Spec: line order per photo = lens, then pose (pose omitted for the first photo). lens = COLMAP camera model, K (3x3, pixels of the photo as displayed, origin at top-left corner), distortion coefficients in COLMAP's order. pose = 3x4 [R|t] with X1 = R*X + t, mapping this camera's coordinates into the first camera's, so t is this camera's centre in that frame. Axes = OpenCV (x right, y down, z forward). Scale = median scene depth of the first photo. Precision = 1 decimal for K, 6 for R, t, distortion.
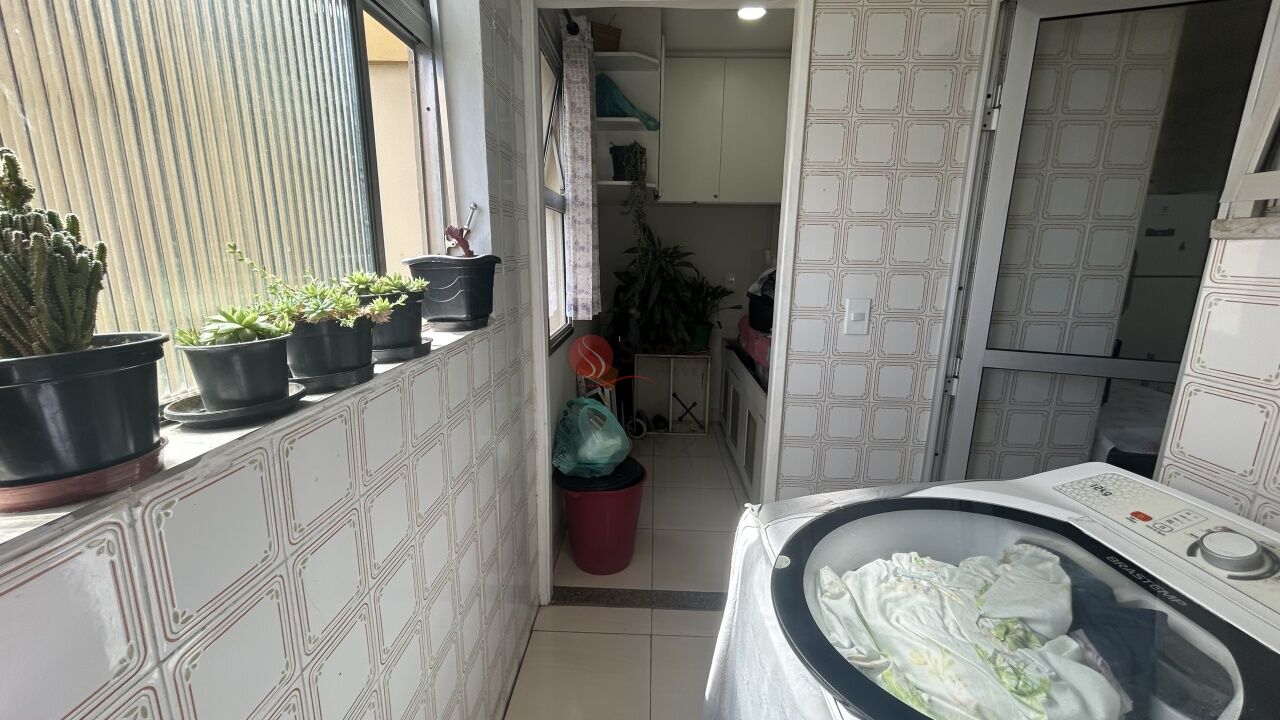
lens RADIAL K [[521.1, 0, 636.8], [0, 521.1, 362.1], [0, 0, 1]] dist [-0.001795, 0.002237]
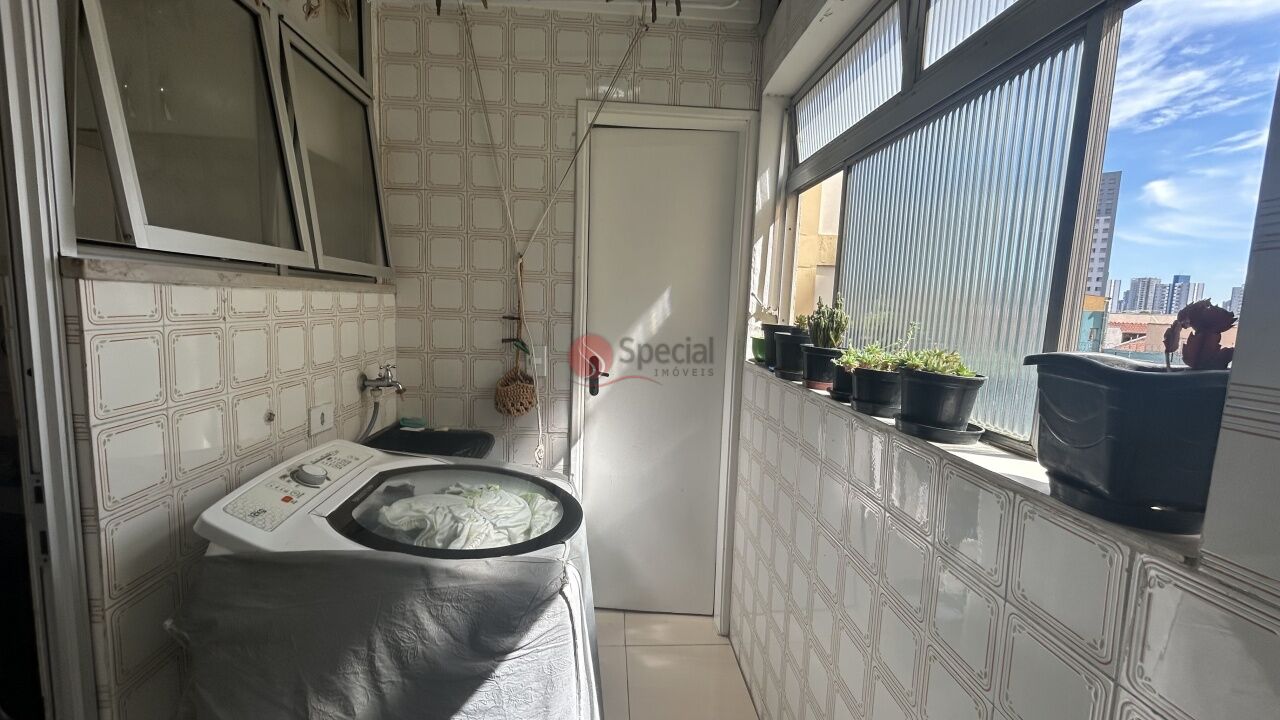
lens RADIAL K [[521.1, 0, 639.7], [0, 521.1, 359.0], [0, 0, 1]] dist [-0.001795, 0.002237]
pose [[-0.993371, -0.041489, -0.107201, 0.177648], [-0.073389, 0.946696, 0.313658, -0.364194], [0.088473, 0.319446, -0.943465, 1.574524]]
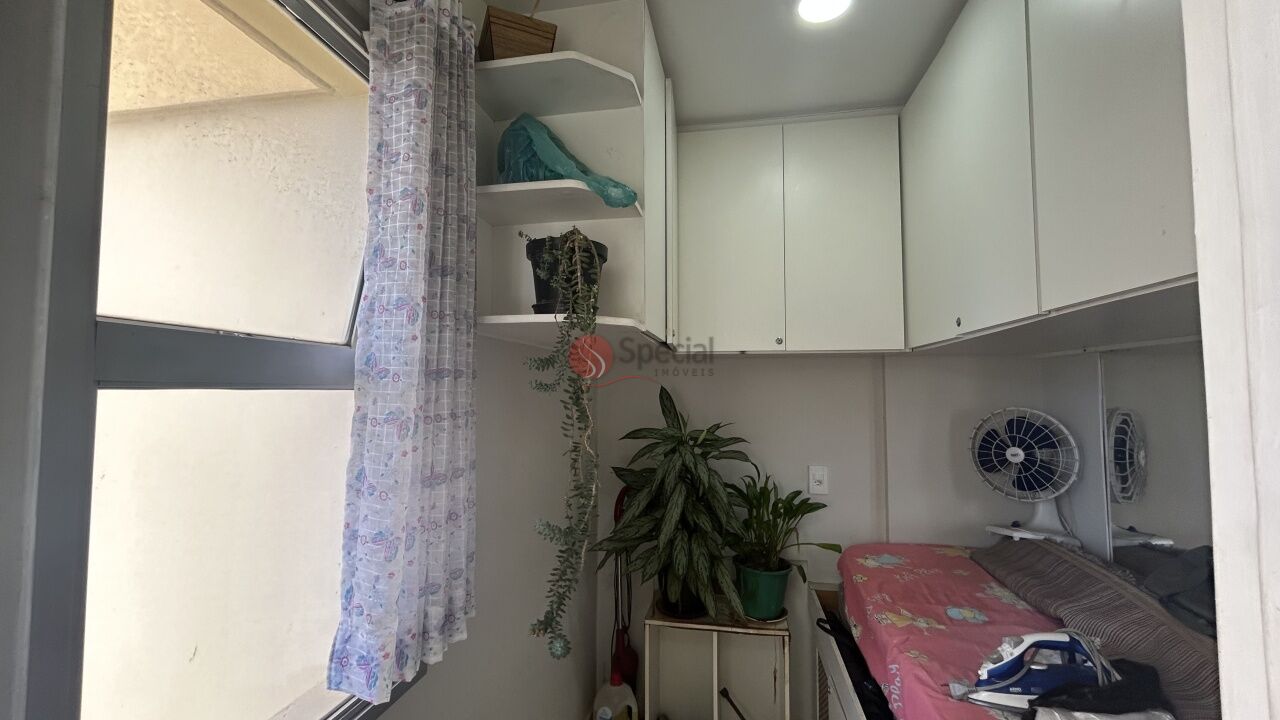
lens RADIAL K [[521.1, 0, 639.7], [0, 521.1, 359.2], [0, 0, 1]] dist [-0.001795, 0.002237]
pose [[0.989851, -0.019957, -0.140702, 0.082042], [-0.019260, 0.962116, -0.271959, -0.146466], [0.140799, 0.271909, 0.951967, 0.458320]]
